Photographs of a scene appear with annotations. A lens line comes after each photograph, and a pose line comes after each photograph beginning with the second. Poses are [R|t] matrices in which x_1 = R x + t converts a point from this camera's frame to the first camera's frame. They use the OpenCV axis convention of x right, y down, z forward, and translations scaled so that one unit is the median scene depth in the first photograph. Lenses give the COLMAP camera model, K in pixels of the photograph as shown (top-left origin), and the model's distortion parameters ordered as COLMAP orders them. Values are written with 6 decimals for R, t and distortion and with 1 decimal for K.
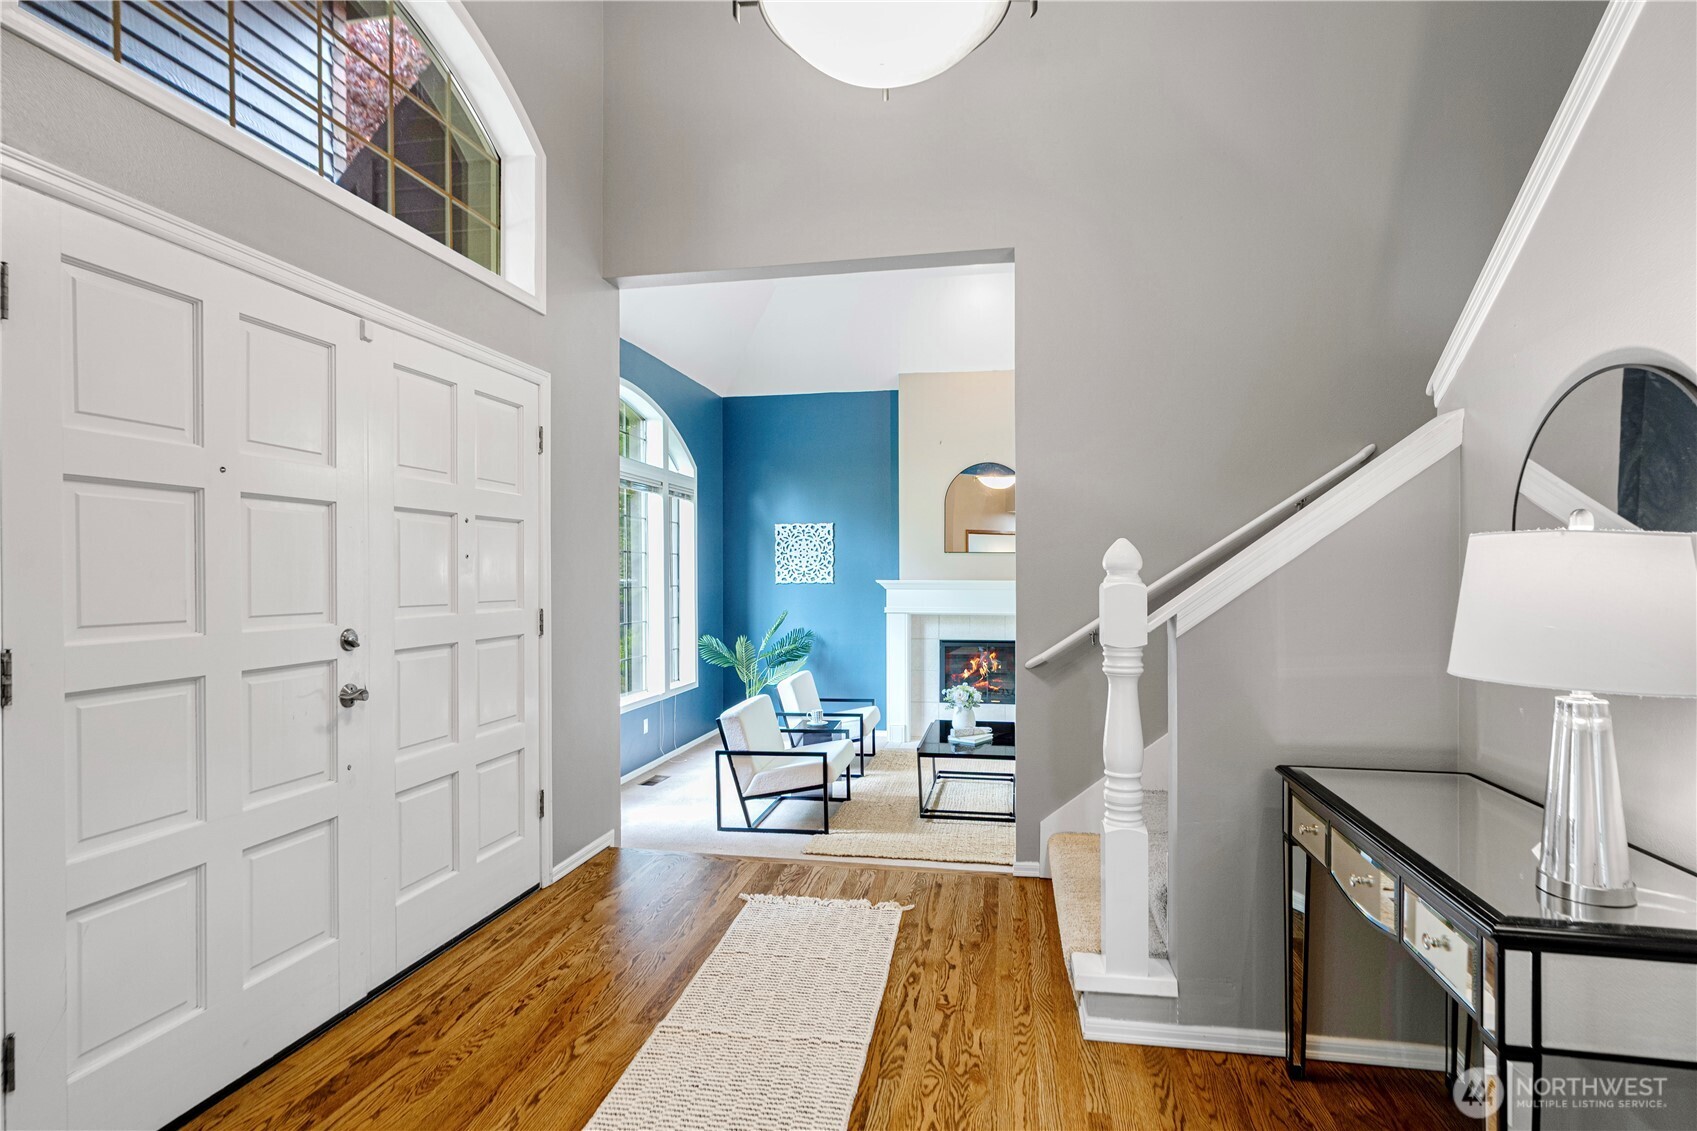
lens RADIAL K [[871.3, 0, 846.9], [0, 871.3, 569.9], [0, 0, 1]] dist [0.005065, -0.000166]
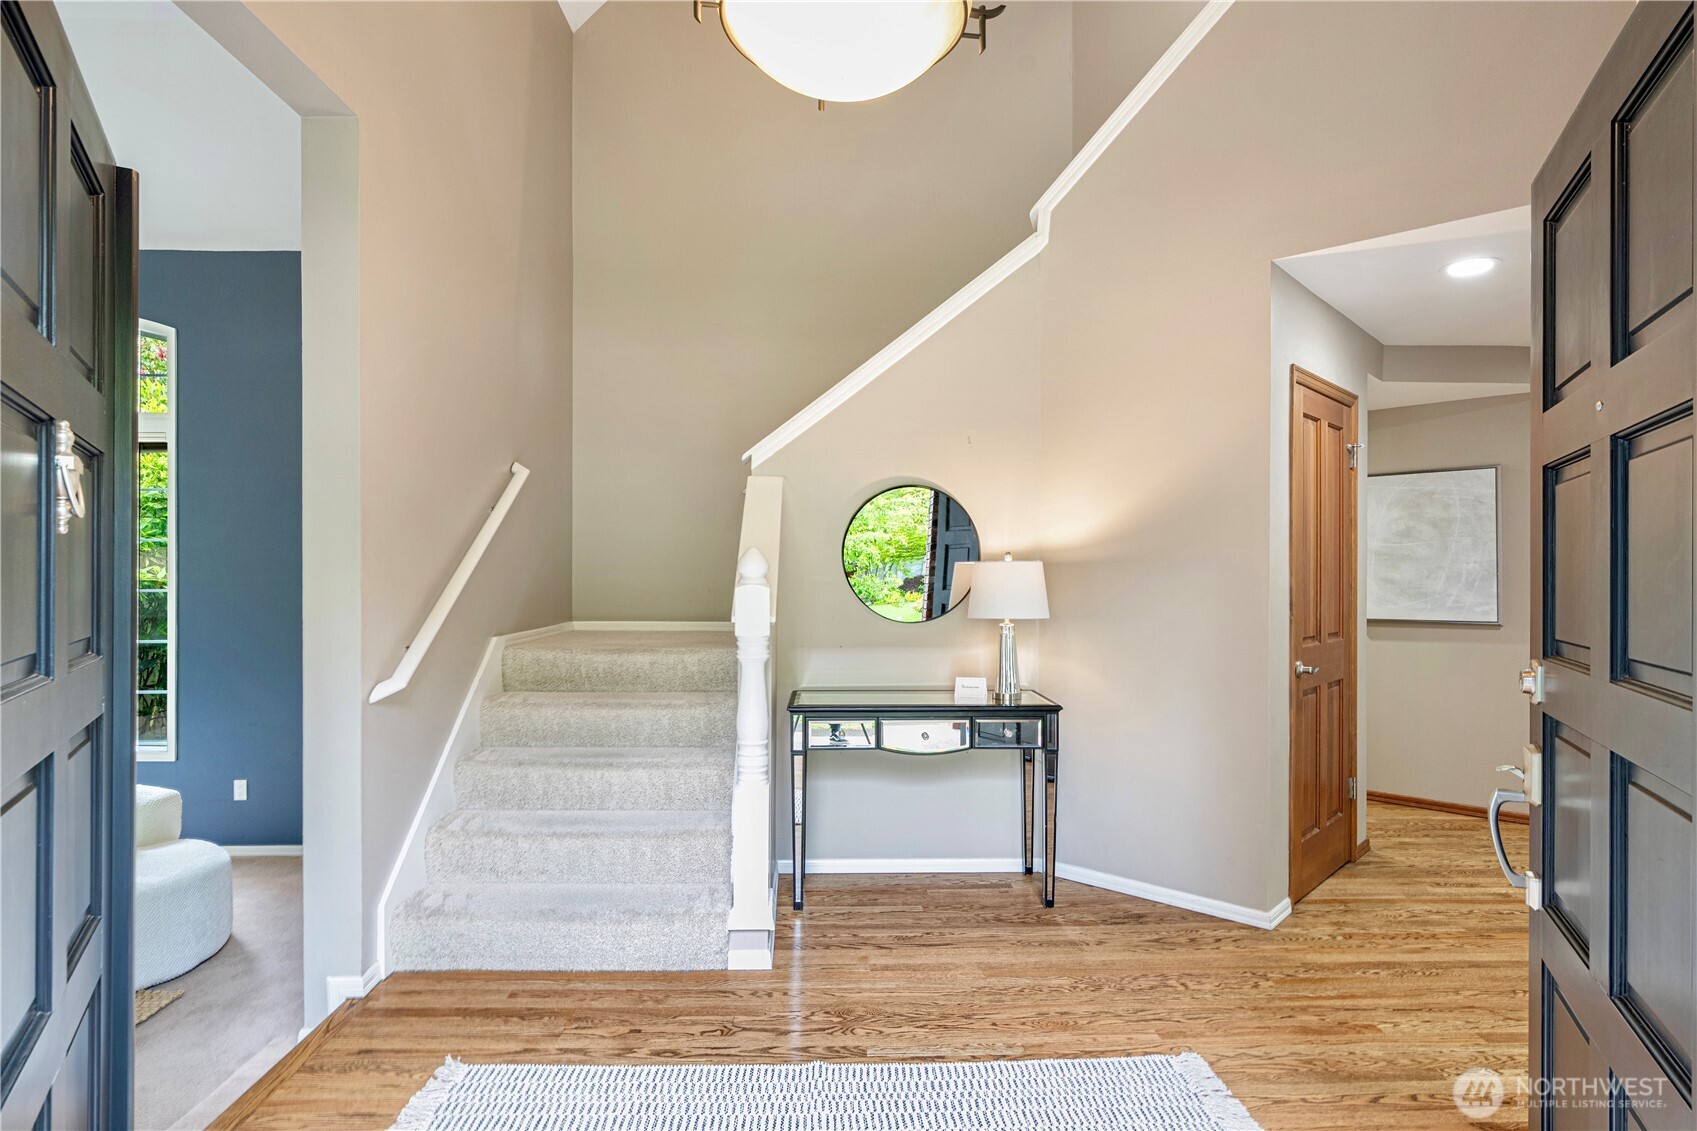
lens RADIAL K [[901.9, 0, 844.9], [0, 901.9, 563.8], [0, 0, 1]] dist [-0.001436, -0.000203]
pose [[-0.219038, -0.000650, 0.975716, -0.819194], [-0.001359, 0.999999, 0.000361, -0.014306], [-0.975715, -0.001247, -0.219038, 1.008808]]
